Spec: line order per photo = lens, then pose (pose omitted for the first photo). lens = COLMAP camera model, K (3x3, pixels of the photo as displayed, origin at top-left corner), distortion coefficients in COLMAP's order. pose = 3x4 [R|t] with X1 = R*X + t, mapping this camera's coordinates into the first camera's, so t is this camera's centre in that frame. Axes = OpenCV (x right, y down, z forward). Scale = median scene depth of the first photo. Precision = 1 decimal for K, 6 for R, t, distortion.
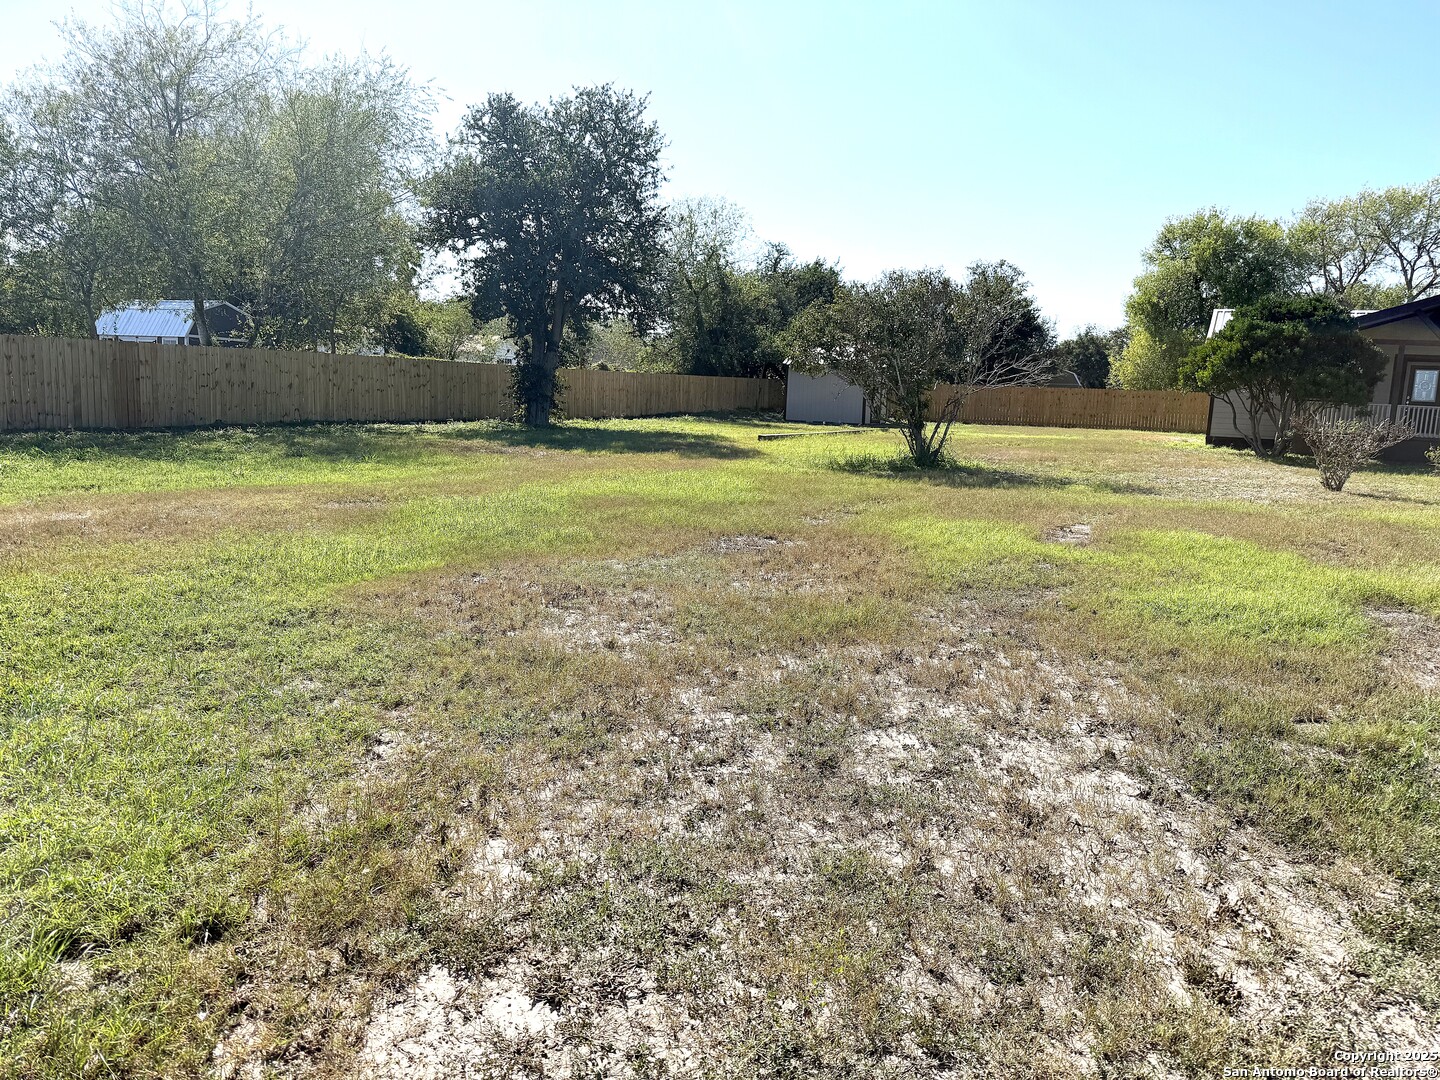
lens RADIAL K [[1010.7, 0, 720.7], [0, 1010.7, 537.1], [0, 0, 1]] dist [0.062158, -0.085463]
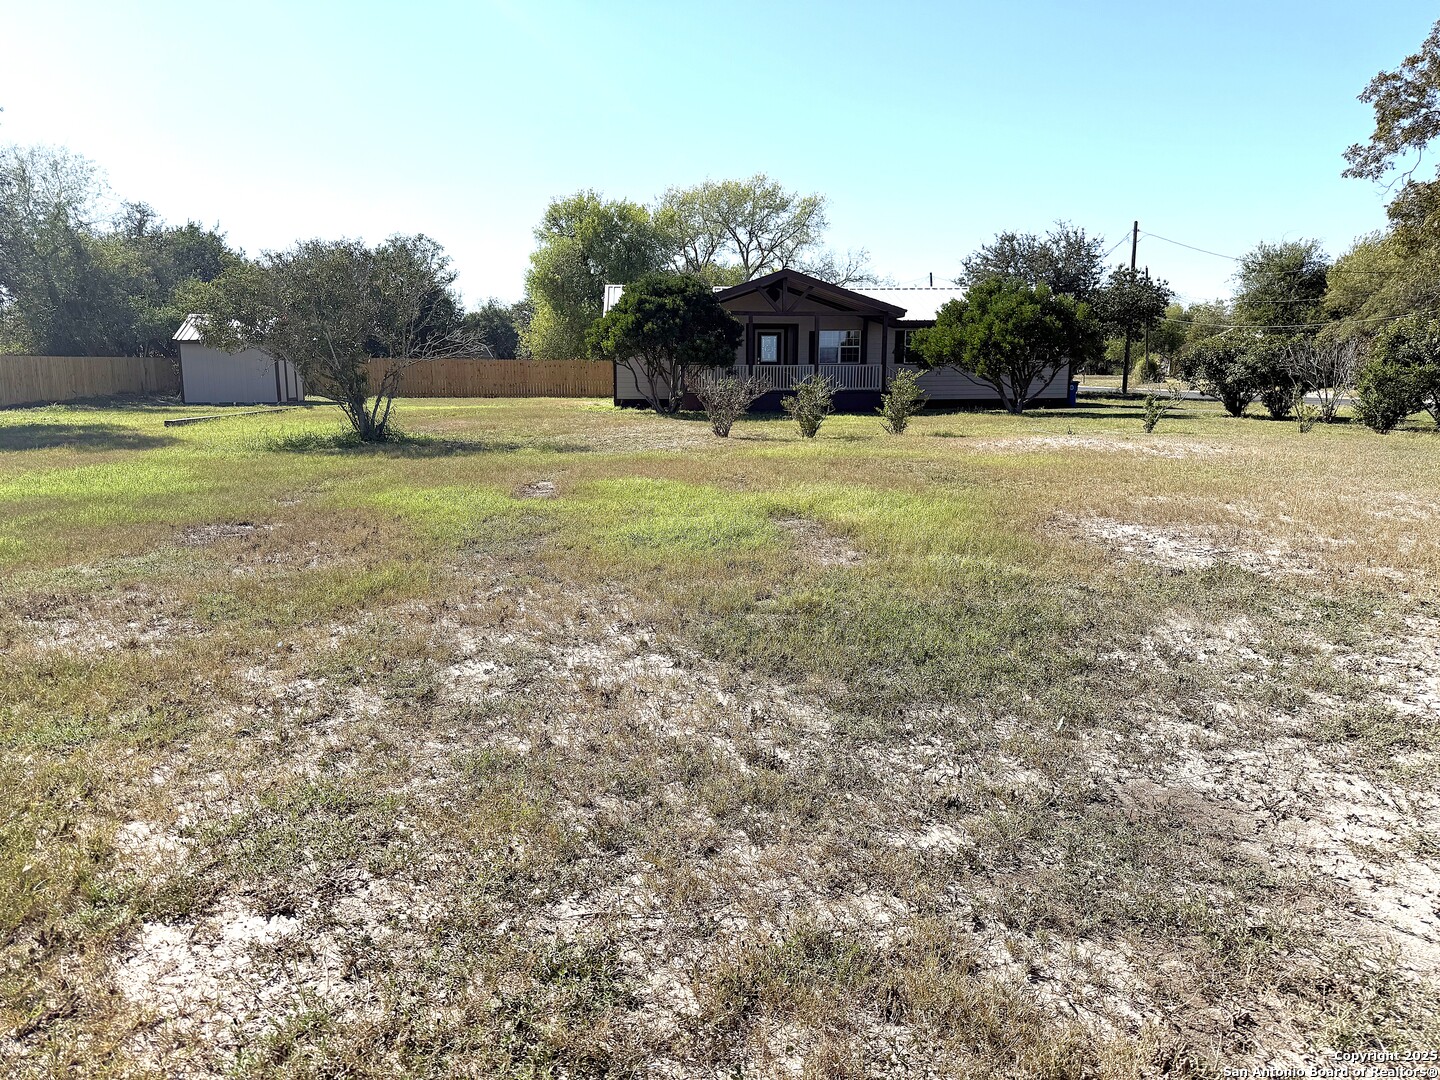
lens RADIAL K [[1010.7, 0, 722.1], [0, 1010.7, 546.1], [0, 0, 1]] dist [0.062158, -0.085463]
pose [[0.846281, -0.128226, 0.517075, -0.036131], [0.110294, 0.991744, 0.065421, 0.004213], [-0.521195, 0.001666, 0.853436, -0.026861]]
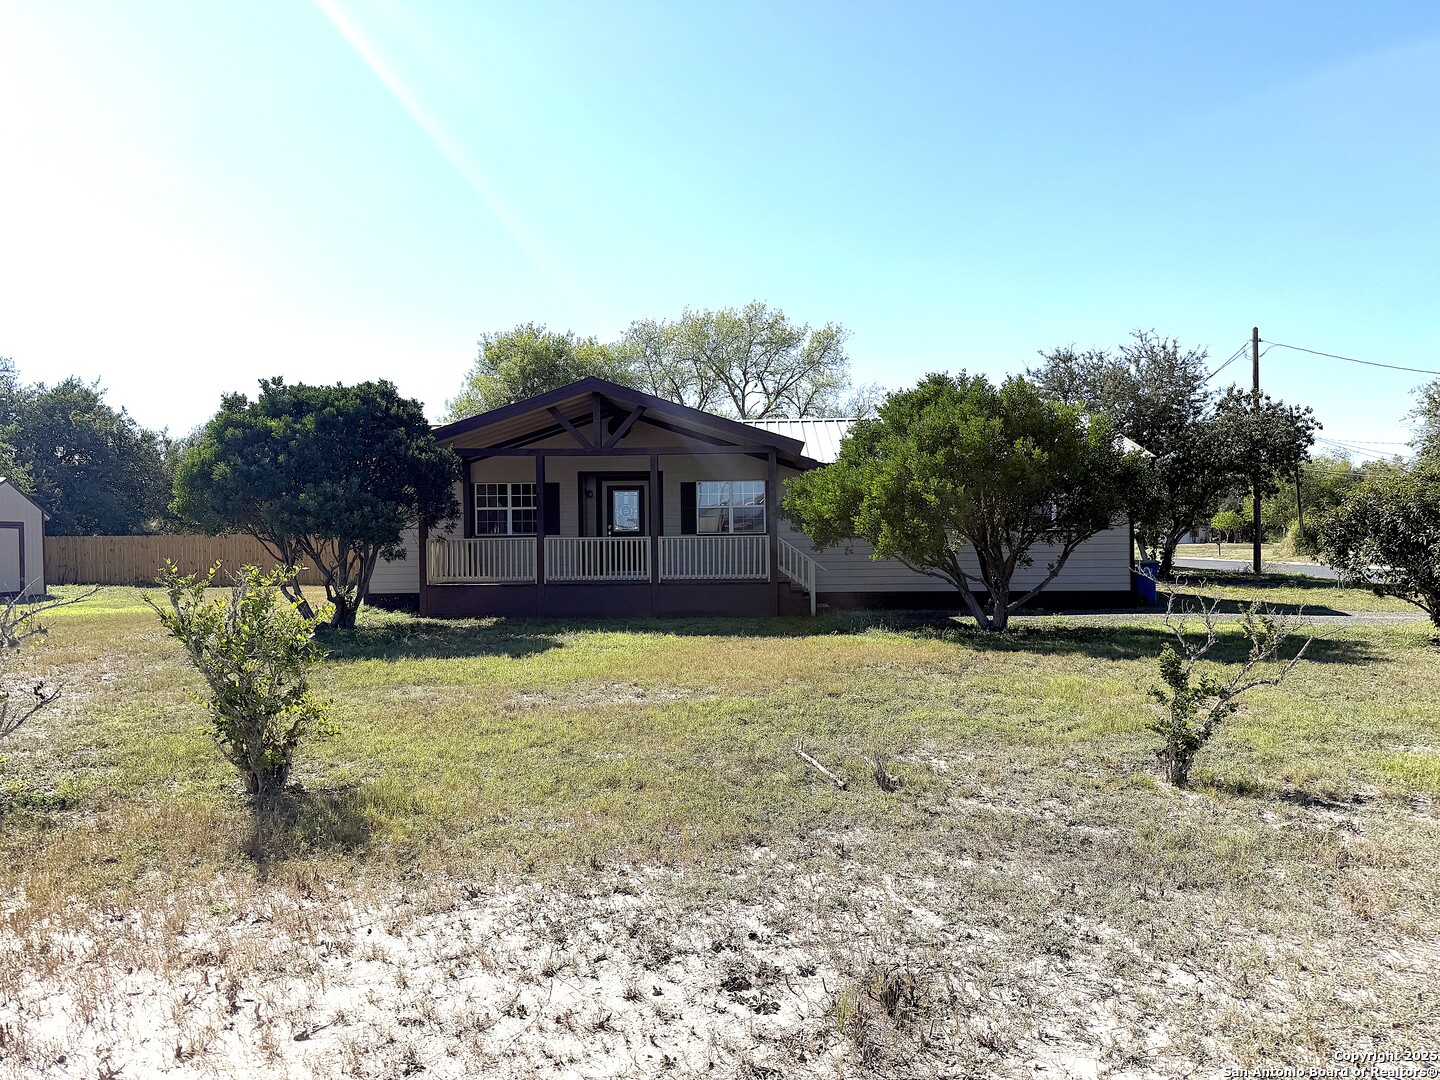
lens RADIAL K [[1010.7, 0, 716.5], [0, 1010.7, 547.7], [0, 0, 1]] dist [0.062158, -0.085463]
pose [[0.912830, -0.050105, 0.405253, 0.688222], [0.104183, 0.988176, -0.112494, -0.043551], [-0.394825, 0.144909, 0.907257, 0.436668]]
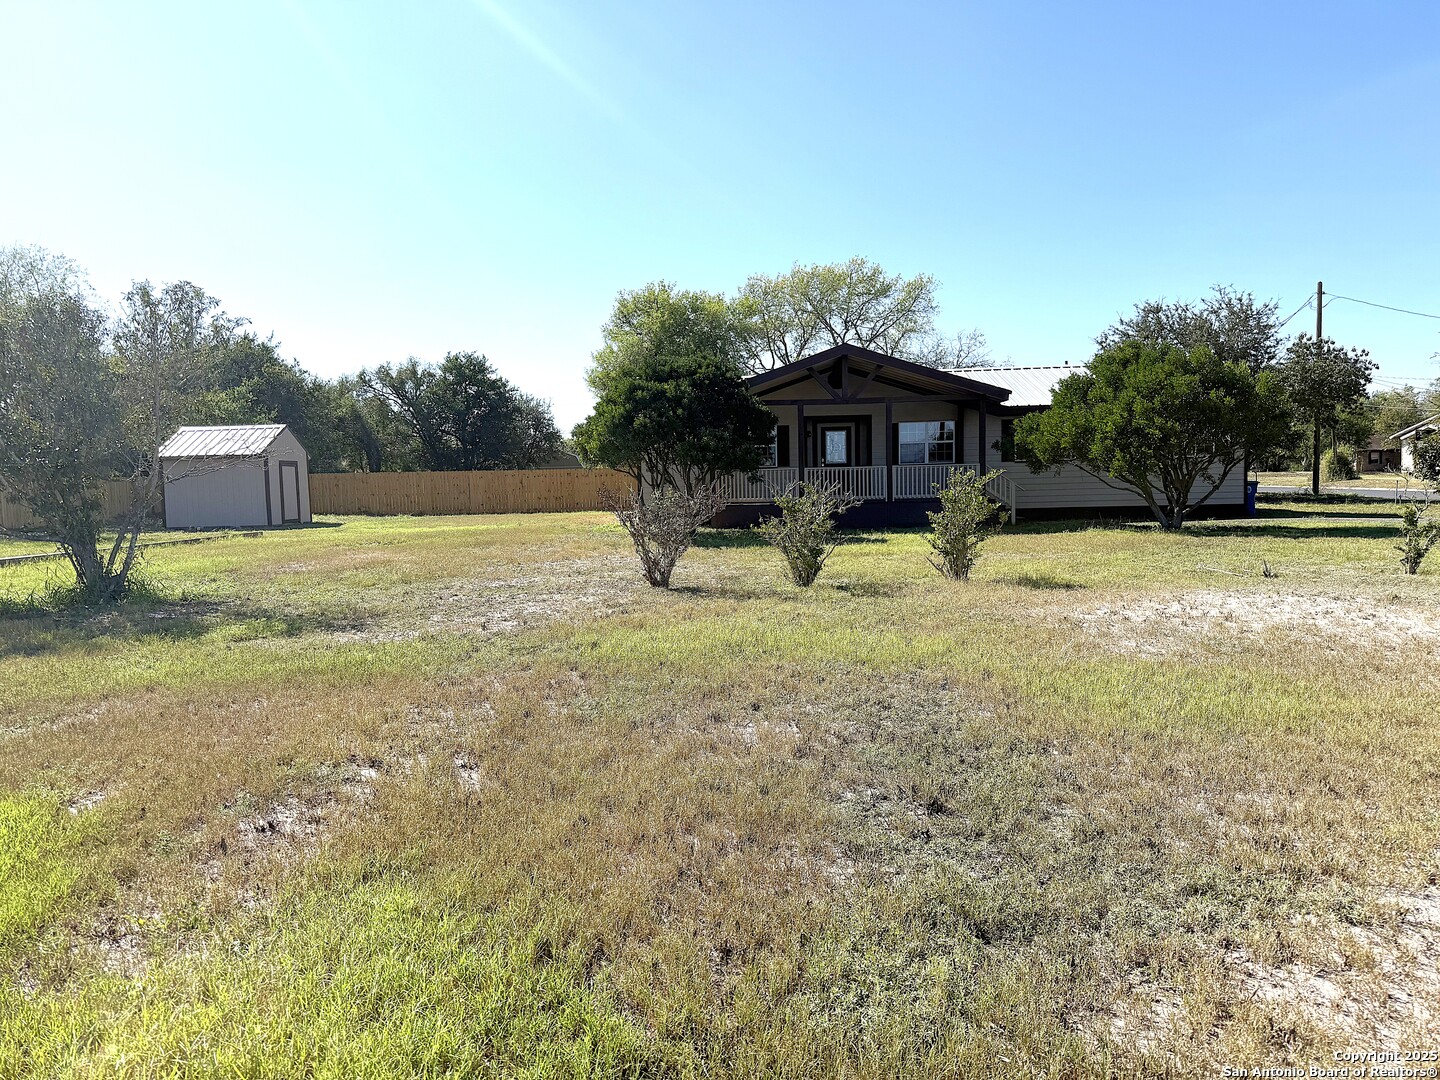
lens RADIAL K [[1010.7, 0, 719.4], [0, 1010.7, 546.0], [0, 0, 1]] dist [0.062158, -0.085463]
pose [[0.911007, -0.084902, 0.403556, 0.297345], [0.115932, 0.991840, -0.053043, -0.026087], [-0.395760, 0.095108, 0.913416, 0.267050]]
